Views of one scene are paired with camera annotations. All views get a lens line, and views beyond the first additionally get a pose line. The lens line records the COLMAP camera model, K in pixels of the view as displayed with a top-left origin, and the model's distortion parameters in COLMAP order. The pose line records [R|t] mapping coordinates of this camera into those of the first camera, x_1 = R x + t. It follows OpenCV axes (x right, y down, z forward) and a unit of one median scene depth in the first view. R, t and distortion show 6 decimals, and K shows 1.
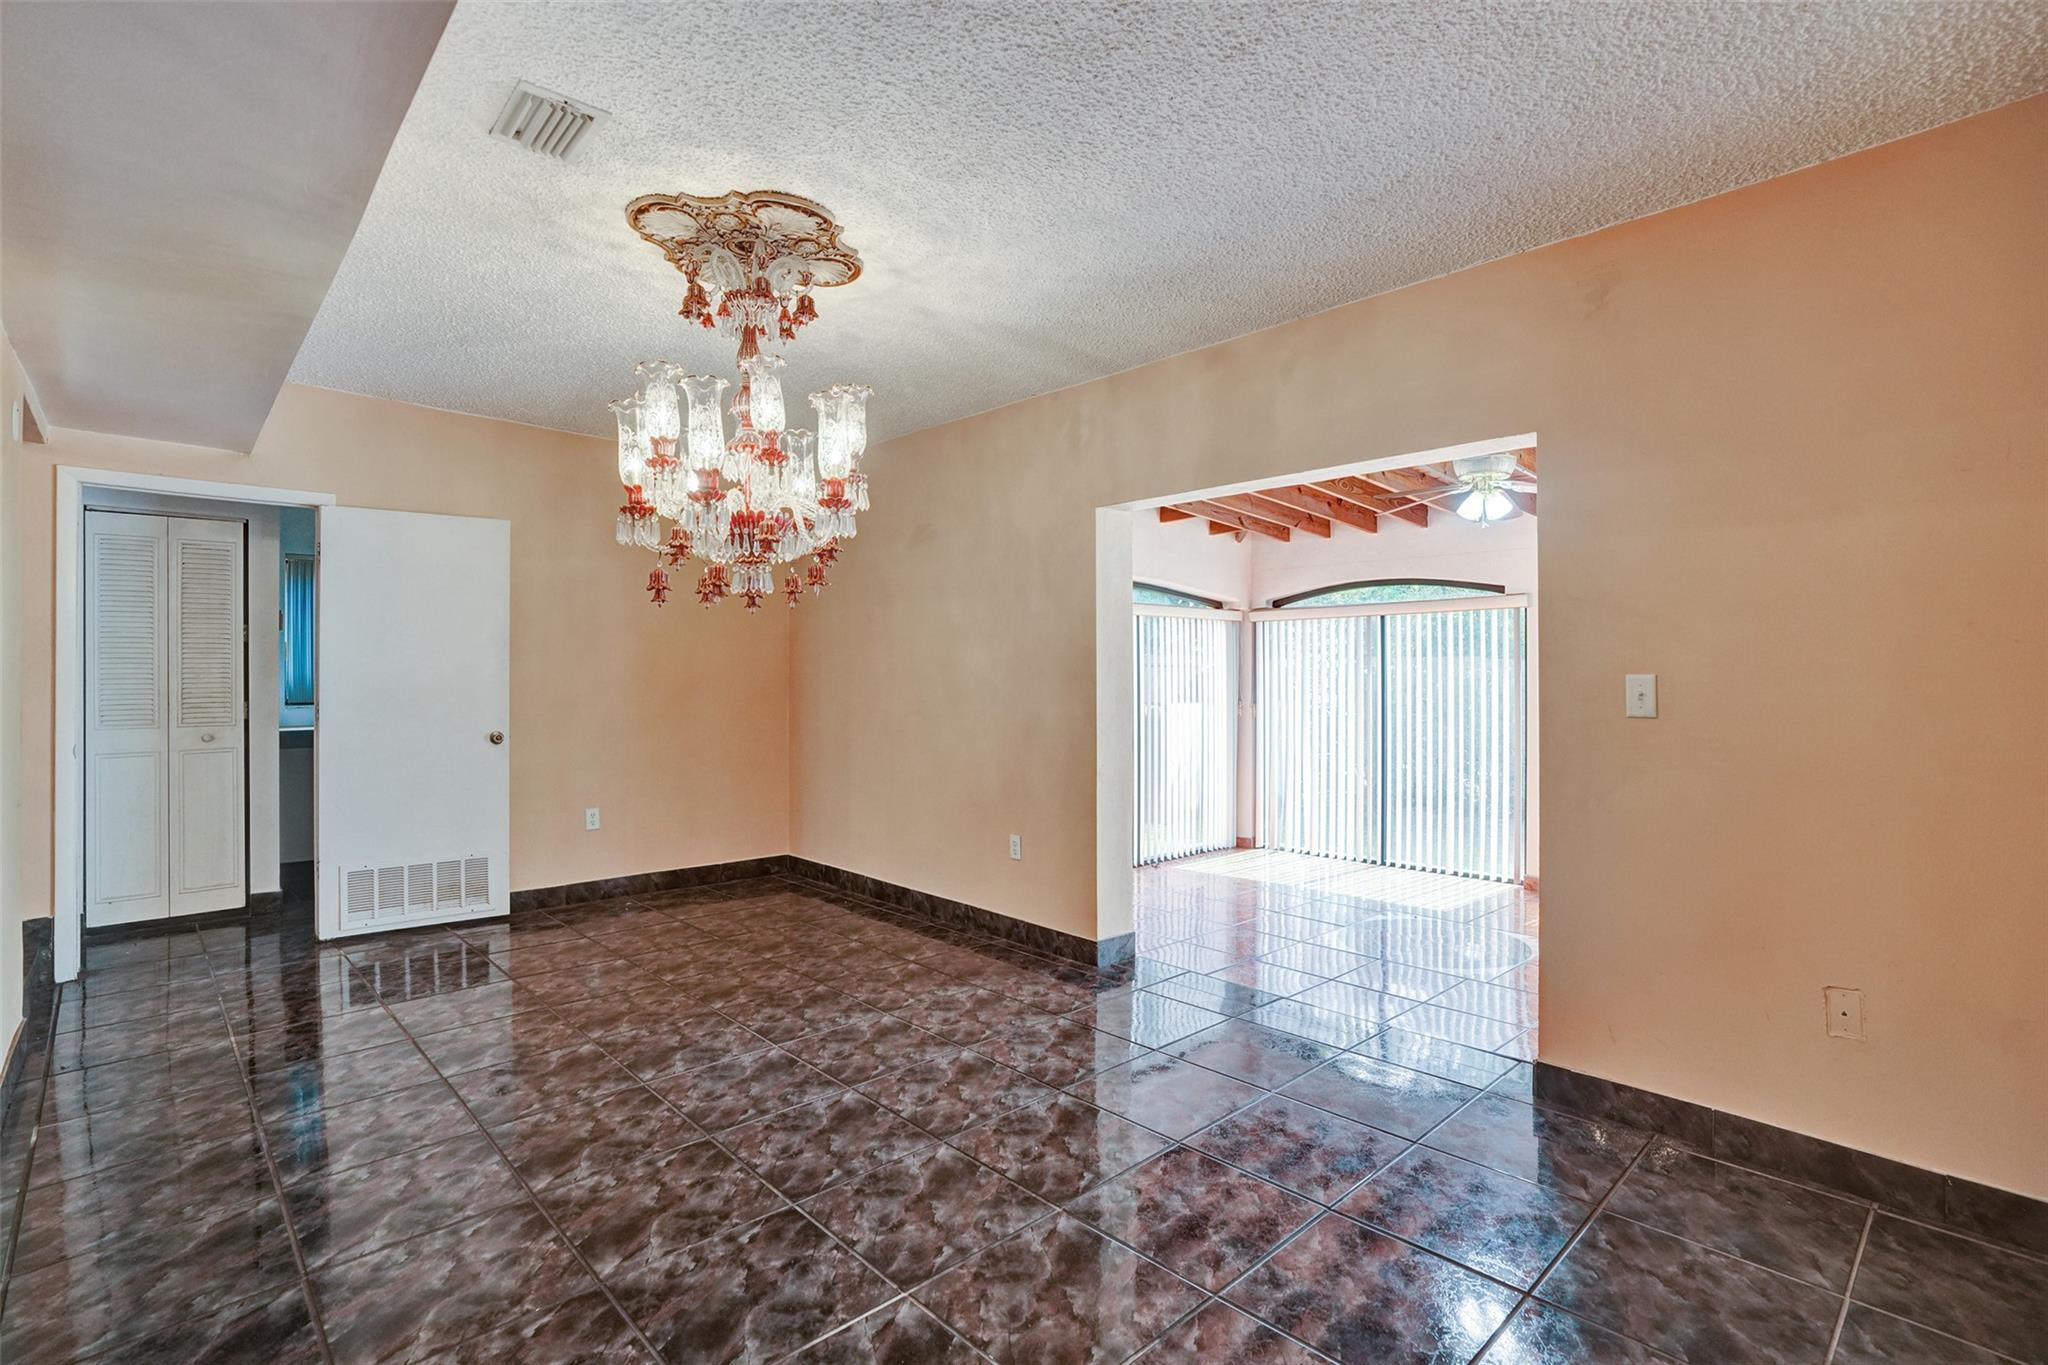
lens RADIAL K [[965.3, 0, 1031.2], [0, 965.3, 677.3], [0, 0, 1]] dist [-0.012818, 0.000817]
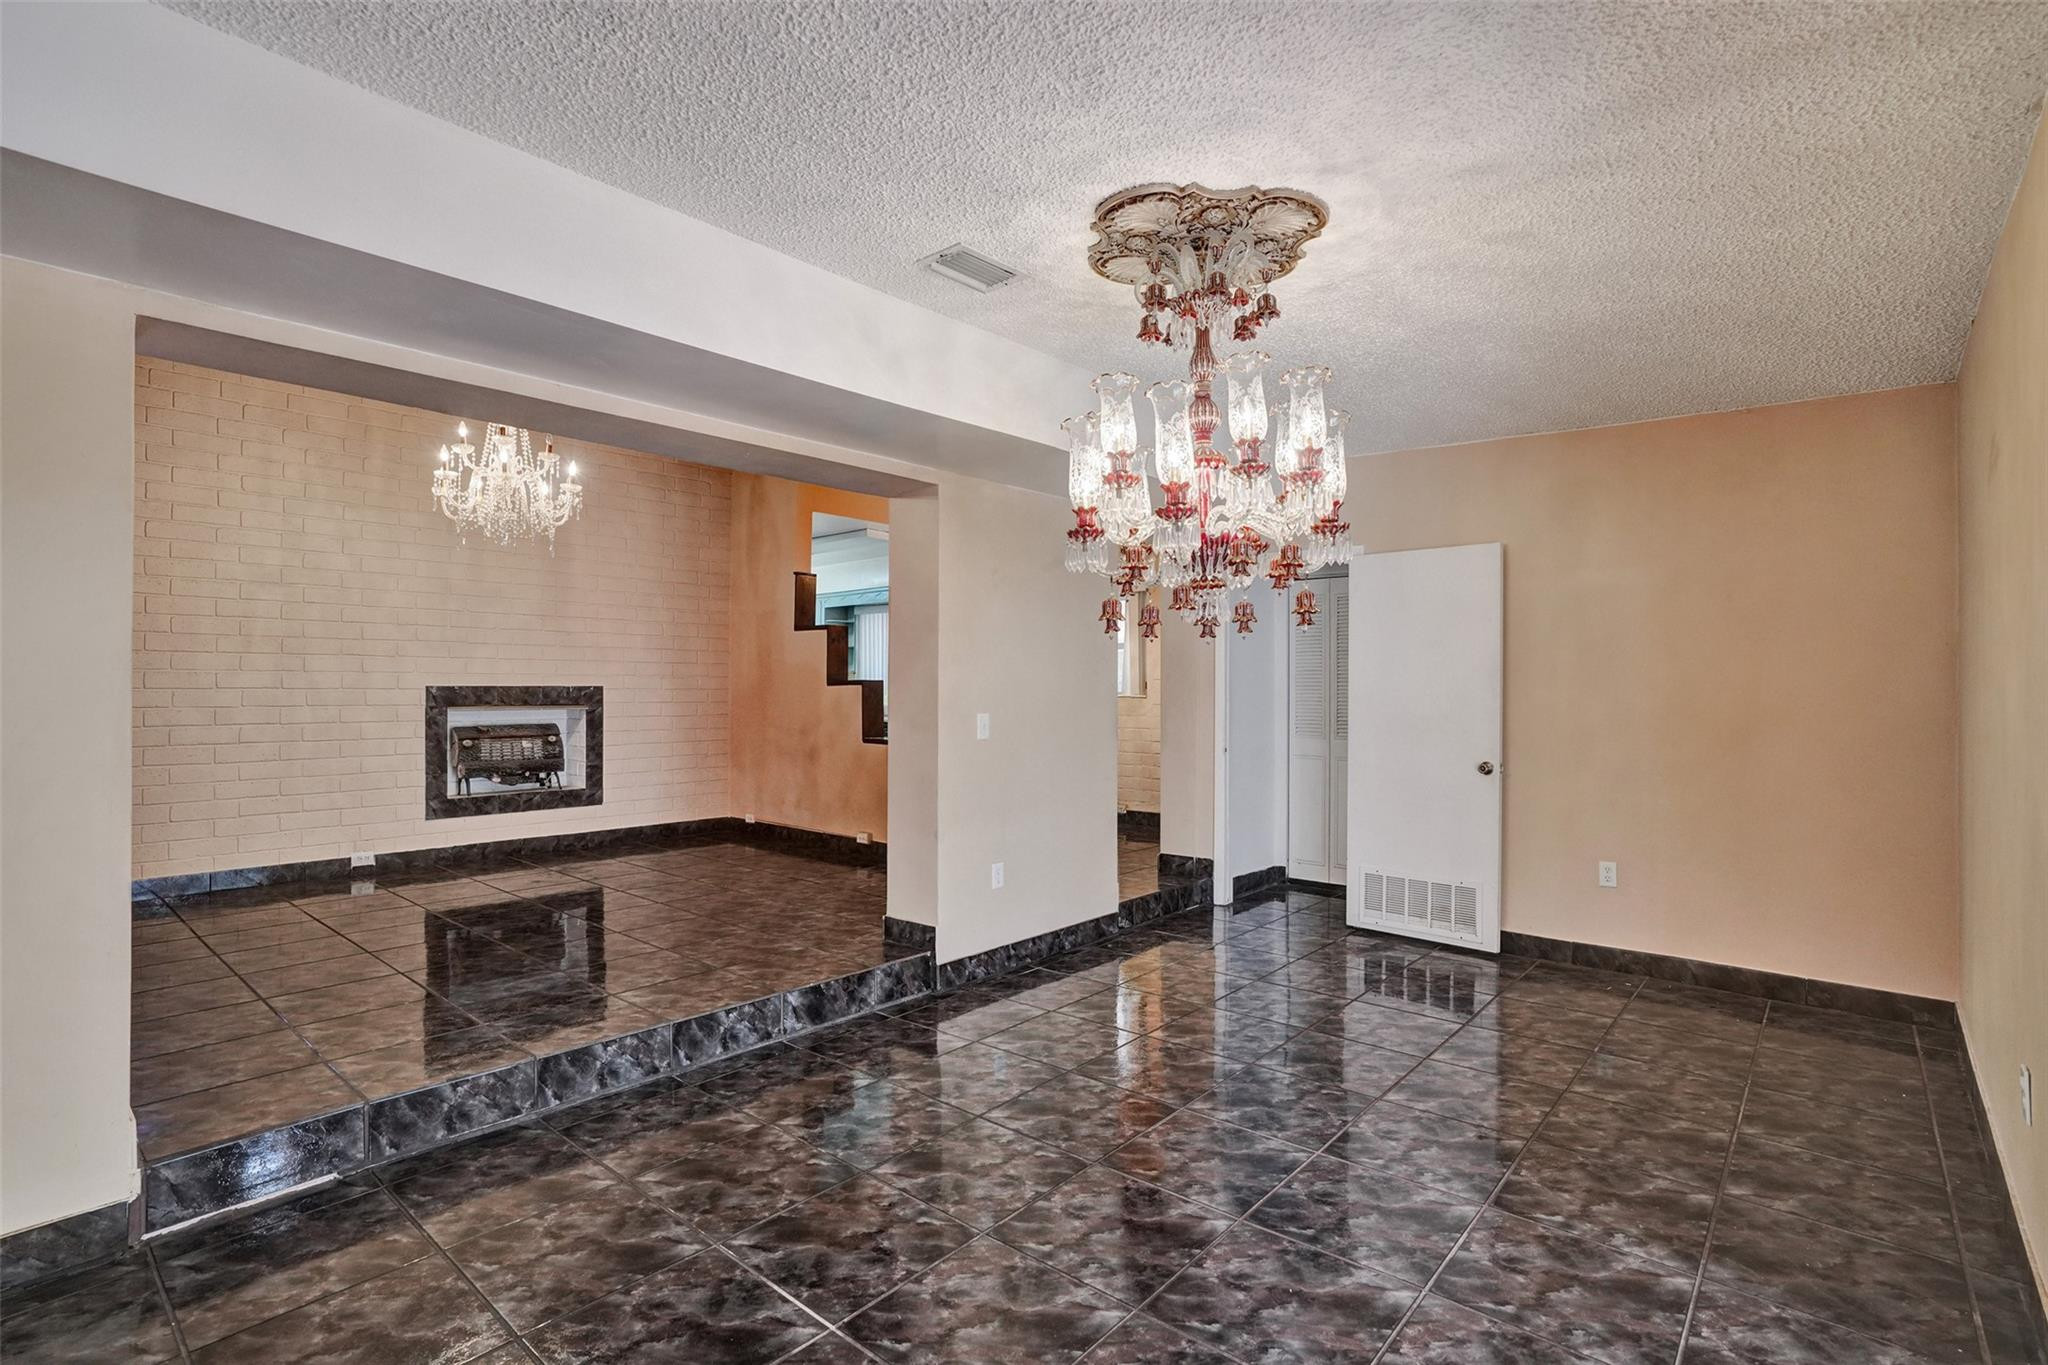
lens RADIAL K [[962.6, 0, 1033.2], [0, 962.6, 690.0], [0, 0, 1]] dist [-0.039900, 0.011470]
pose [[0.118171, 0.006044, -0.992975, 0.541649], [-0.014453, 0.999886, 0.004366, -0.020690], [0.992888, 0.013835, 0.118245, 0.670678]]
